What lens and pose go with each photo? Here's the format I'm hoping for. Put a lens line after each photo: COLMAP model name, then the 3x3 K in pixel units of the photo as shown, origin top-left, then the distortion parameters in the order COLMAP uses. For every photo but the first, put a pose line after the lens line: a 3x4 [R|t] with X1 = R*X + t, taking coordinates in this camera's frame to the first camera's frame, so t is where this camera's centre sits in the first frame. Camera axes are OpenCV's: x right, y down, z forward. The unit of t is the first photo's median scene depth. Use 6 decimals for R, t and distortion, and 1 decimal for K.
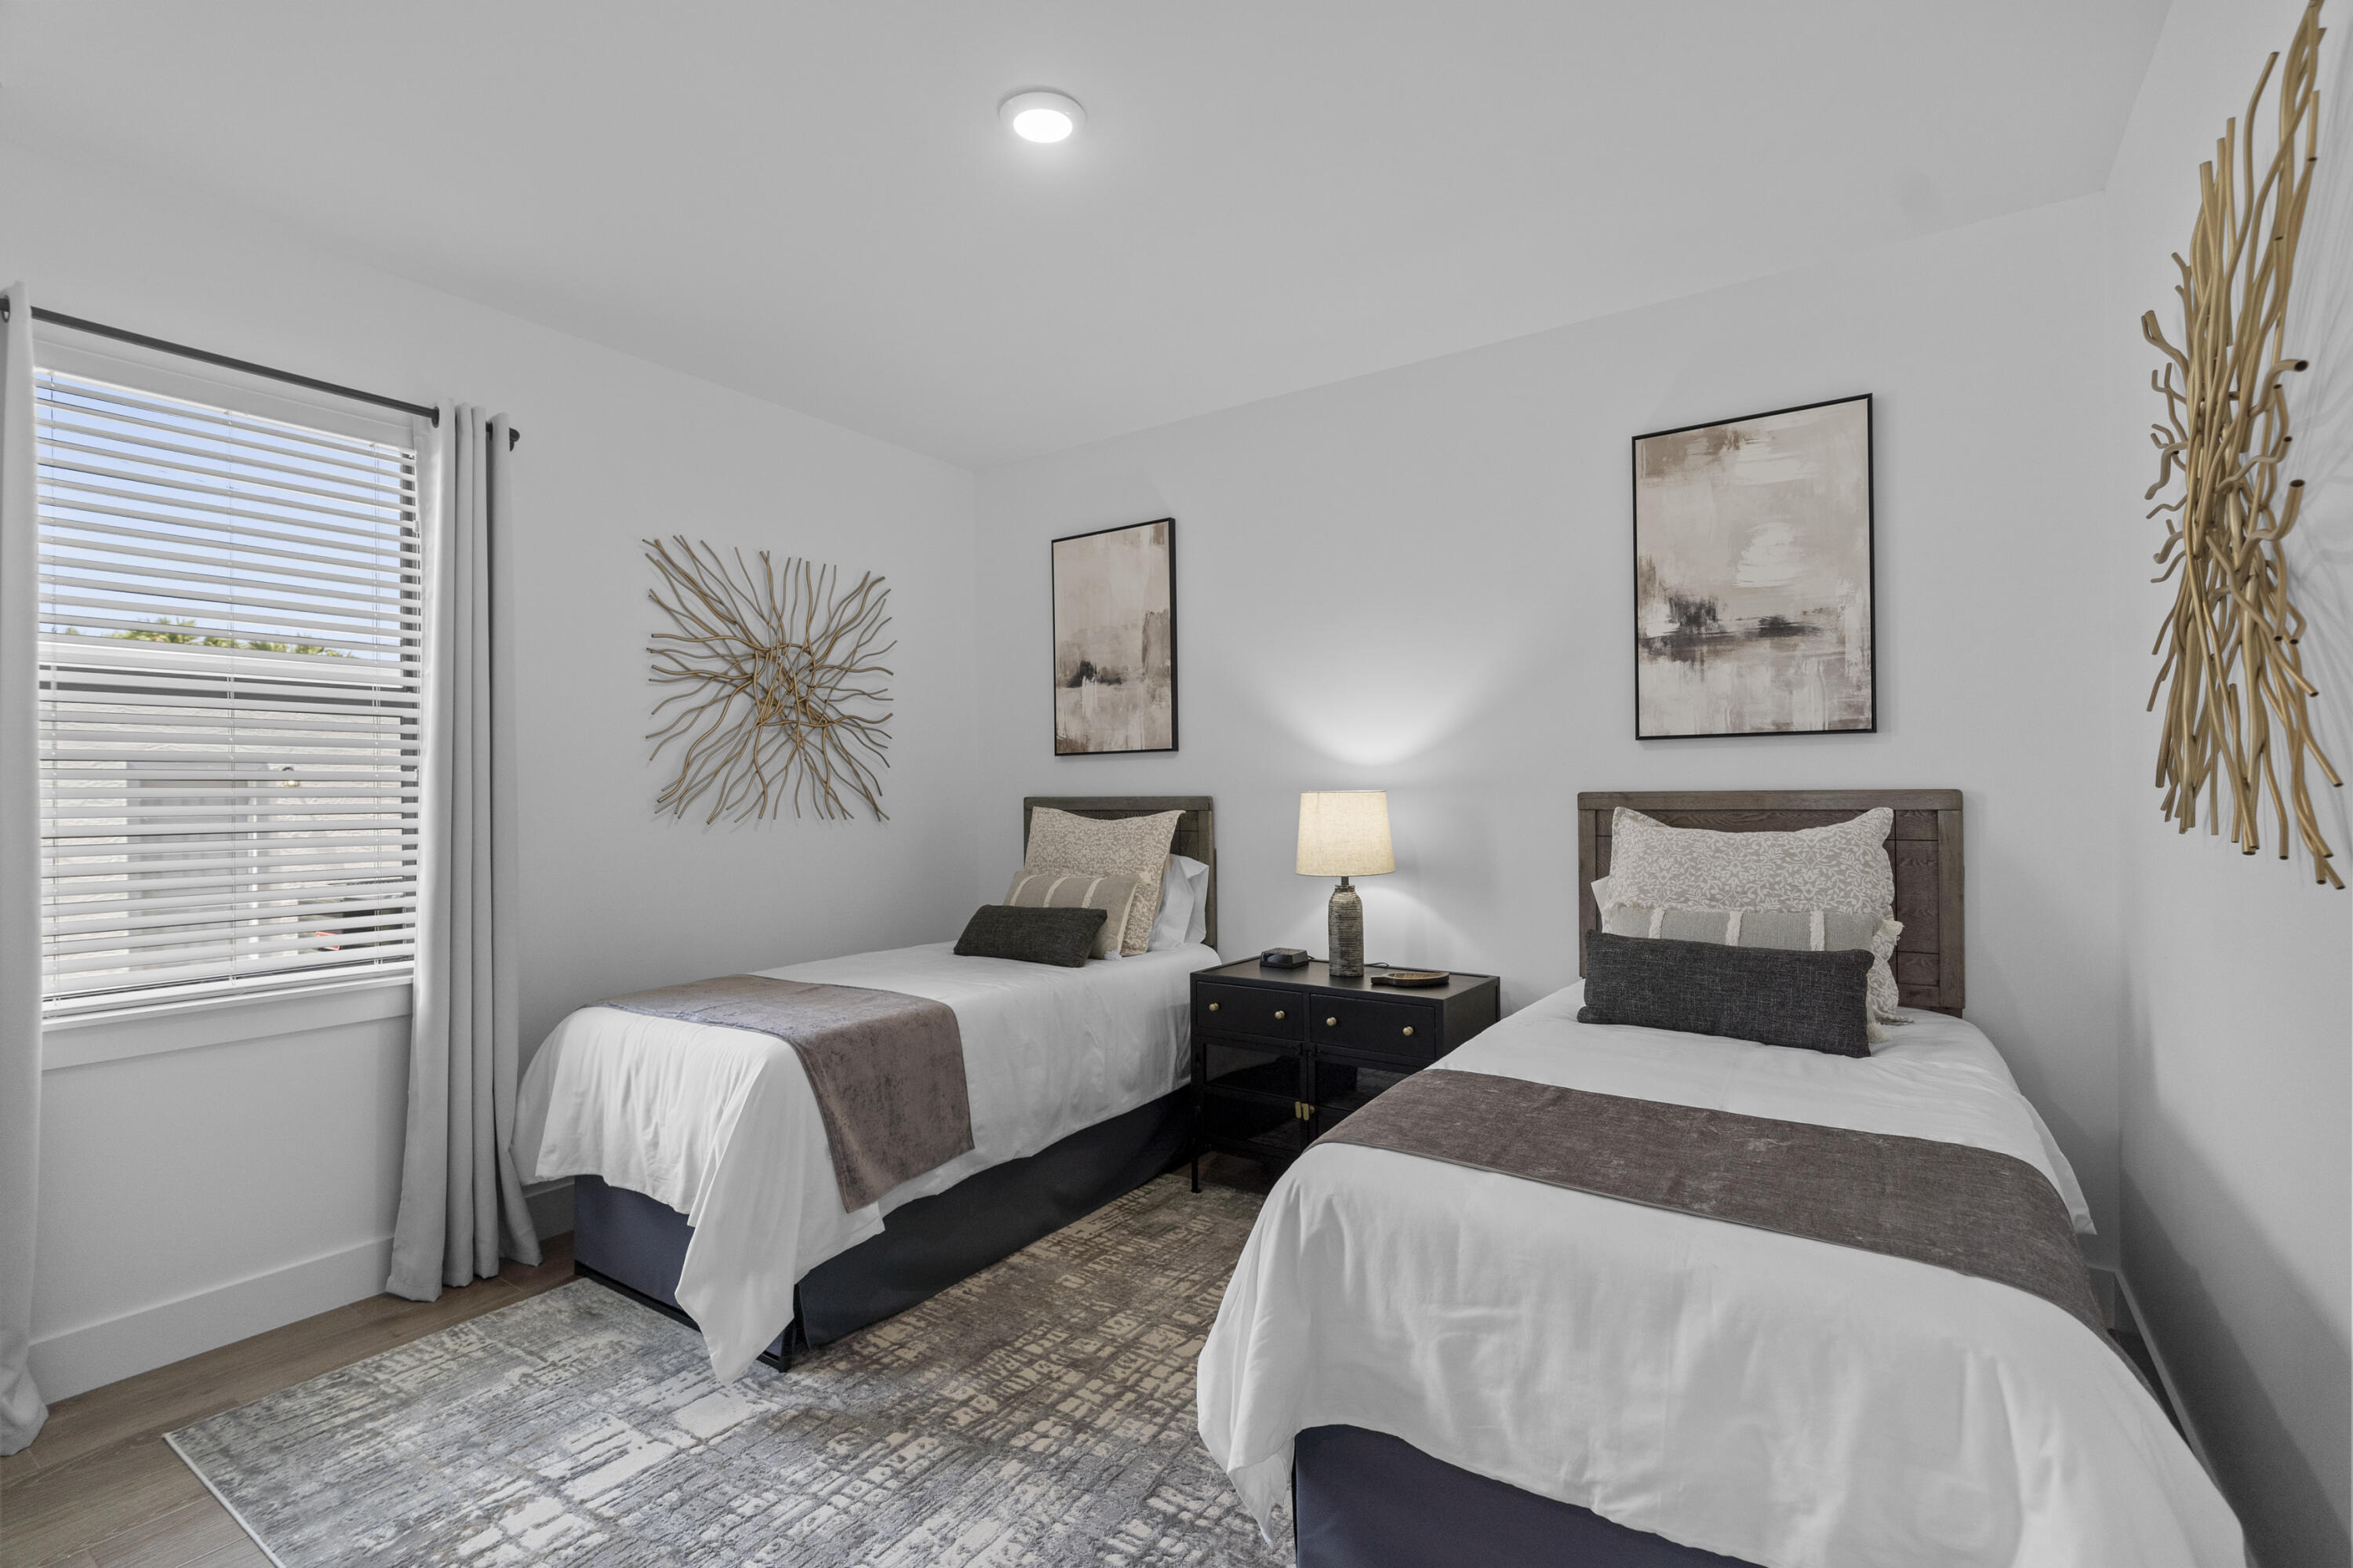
lens RADIAL K [[1065.0, 0, 1194.0], [0, 1065.0, 769.1], [0, 0, 1]] dist [-0.002820, -0.000014]
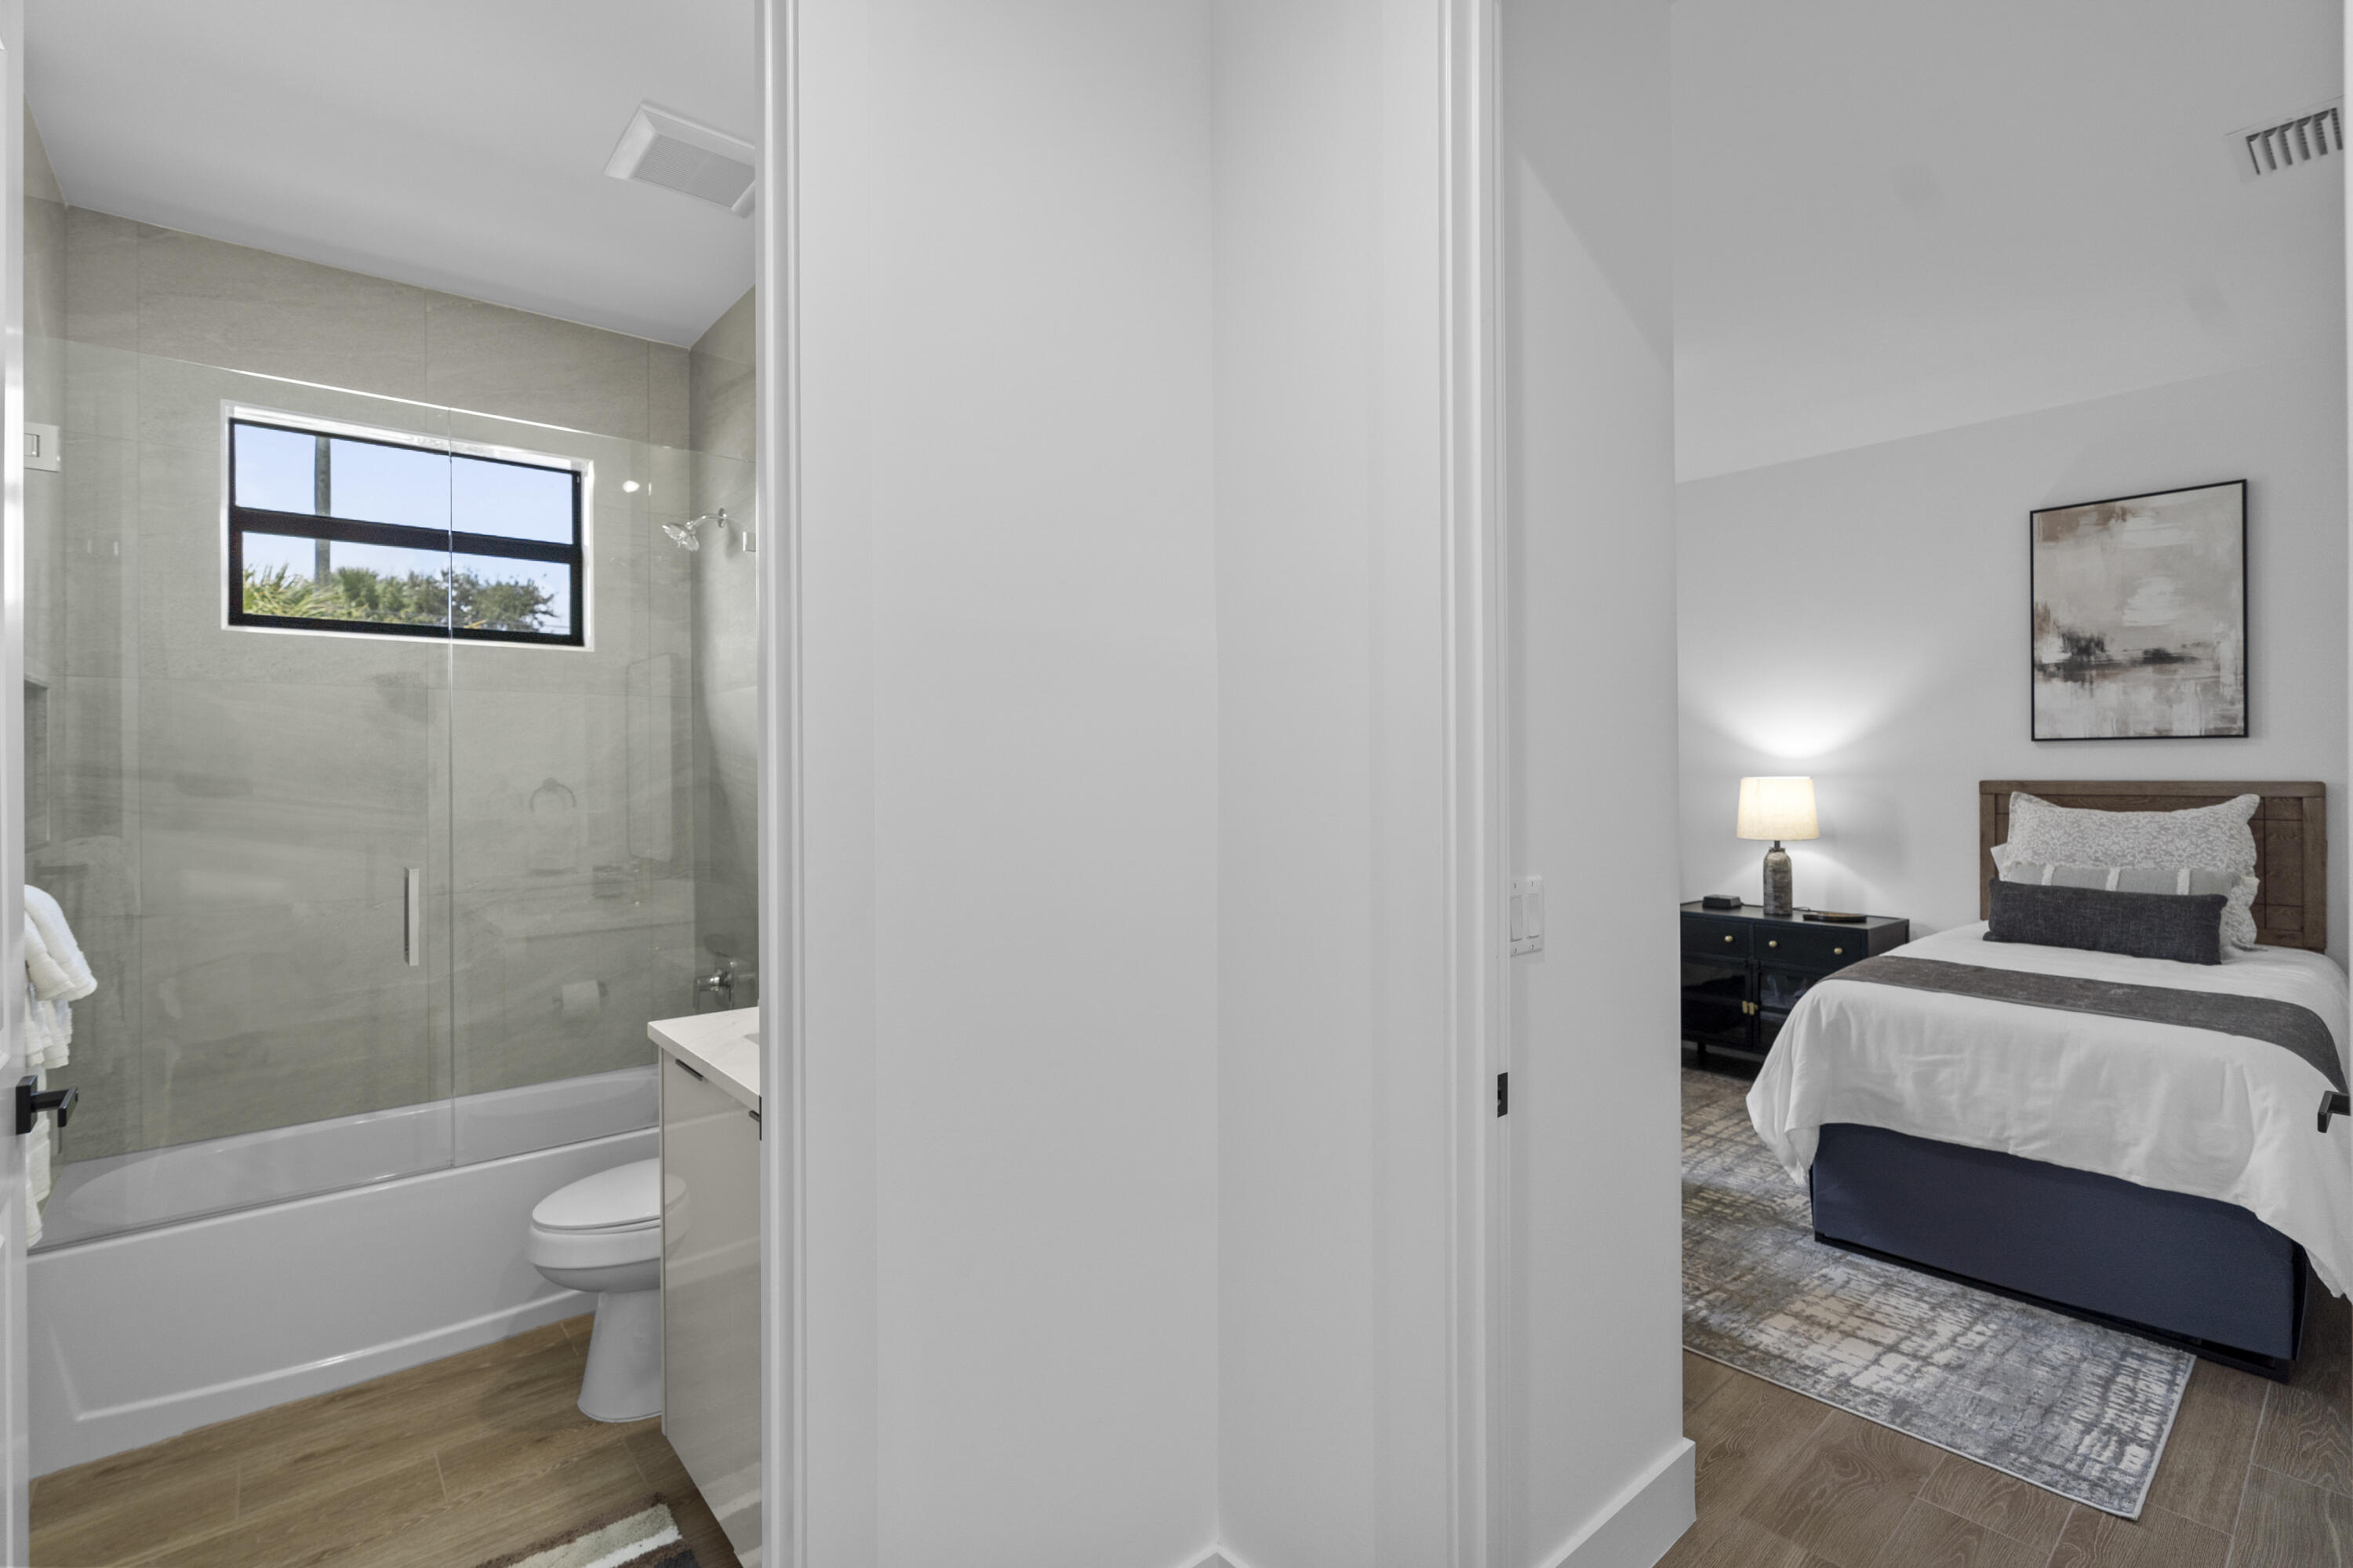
lens RADIAL K [[1060.3, 0, 1187.9], [0, 1060.3, 759.7], [0, 0, 1]] dist [-0.000219, -0.000376]
pose [[0.963231, 0.001700, -0.268670, -0.247790], [0.002317, 0.999890, 0.014634, -0.027177], [0.268666, -0.014718, 0.963121, -0.567487]]
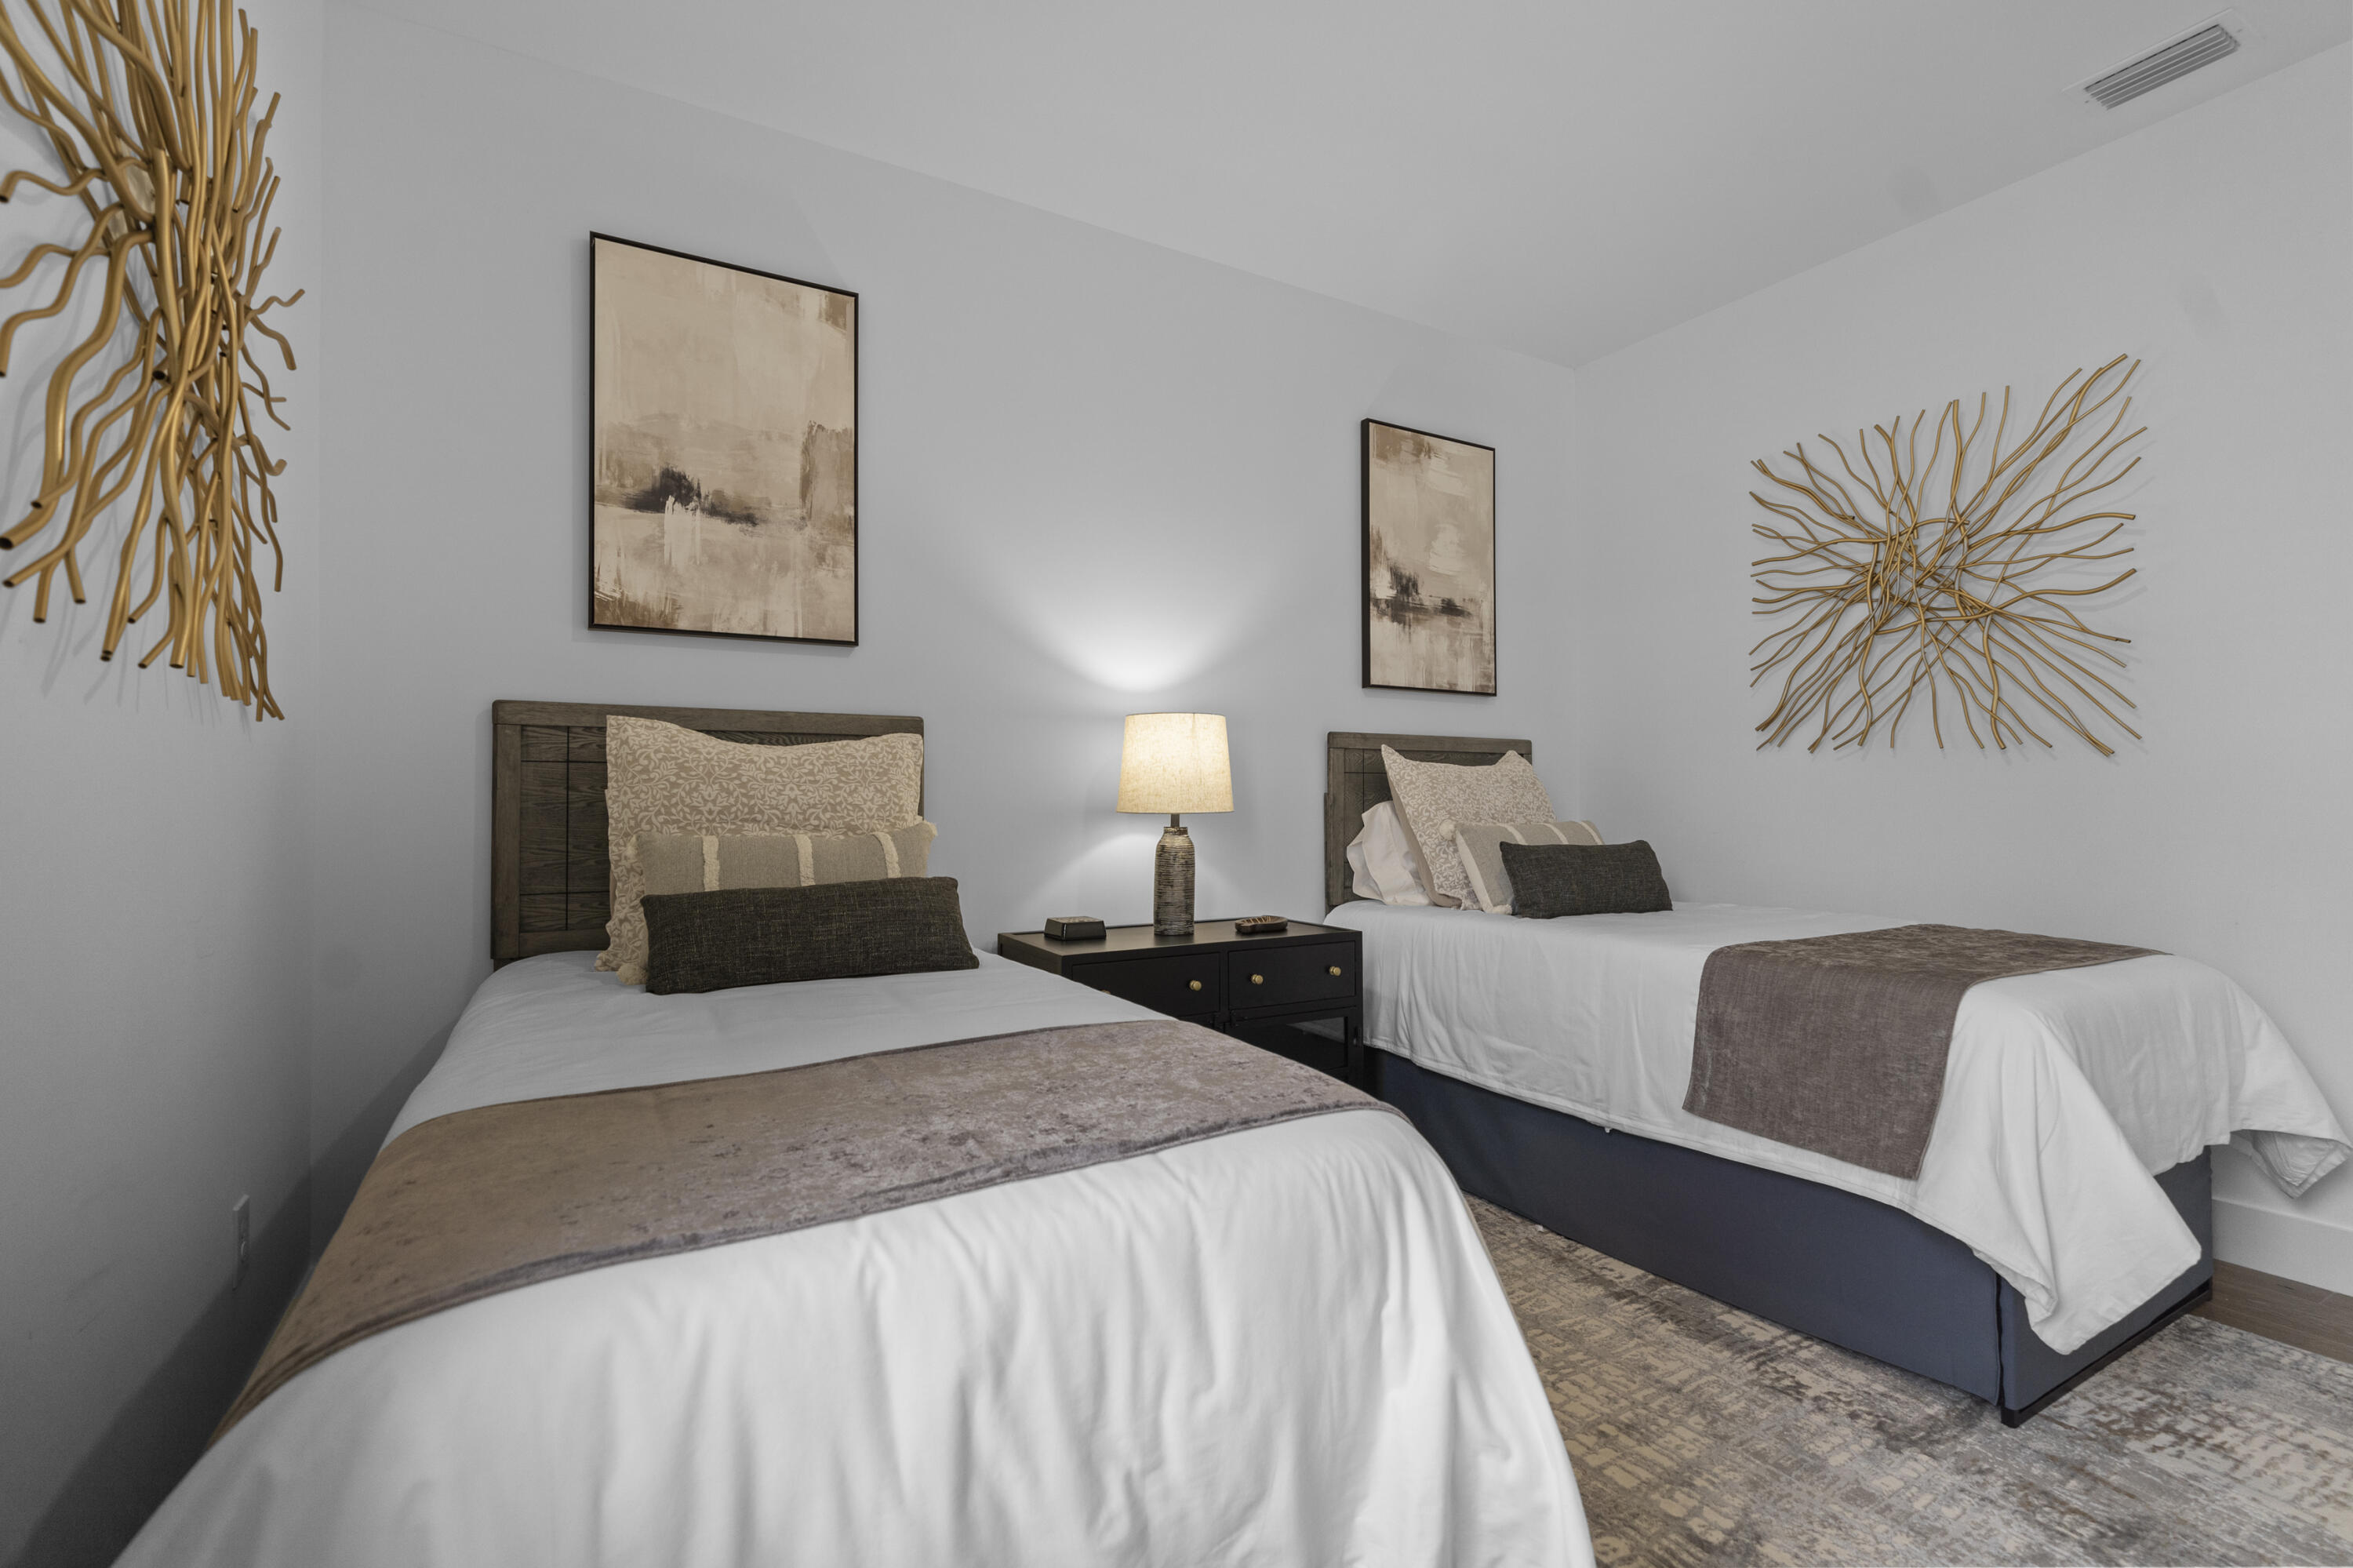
lens RADIAL K [[1065.0, 0, 1194.0], [0, 1065.0, 769.1], [0, 0, 1]] dist [-0.002820, -0.000014]
pose [[0.426048, 0.027848, 0.904272, -0.702524], [-0.026872, 0.999475, -0.018120, 0.087757], [-0.904301, -0.016580, 0.426573, 0.708950]]
